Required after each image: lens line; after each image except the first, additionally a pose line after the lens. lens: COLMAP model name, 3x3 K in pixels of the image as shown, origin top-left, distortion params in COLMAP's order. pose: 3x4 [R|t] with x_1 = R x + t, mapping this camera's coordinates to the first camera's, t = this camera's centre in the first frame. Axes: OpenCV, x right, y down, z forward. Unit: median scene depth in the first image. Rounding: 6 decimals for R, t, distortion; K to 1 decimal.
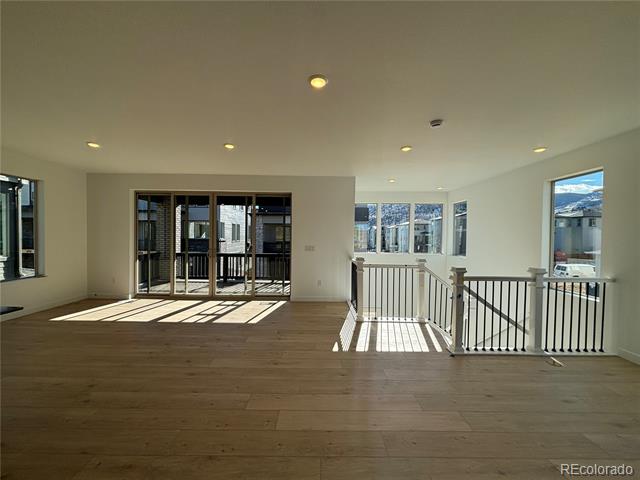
lens RADIAL K [[256.1, 0, 320.0], [0, 256.1, 240.0], [0, 0, 1]] dist [-0.001385, -0.000050]
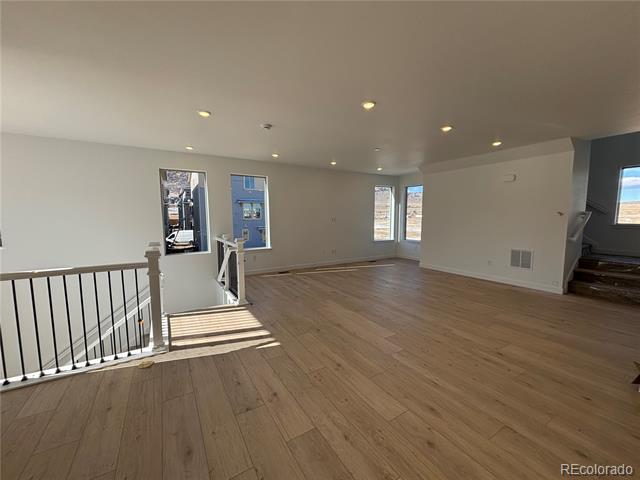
lens RADIAL K [[256.1, 0, 320.0], [0, 256.1, 240.0], [0, 0, 1]] dist [-0.001385, -0.000050]
pose [[-0.528681, -0.087122, 0.844337, -0.725892], [0.016768, 0.993453, 0.113007, -0.019280], [-0.848655, 0.073902, -0.523759, 1.300643]]
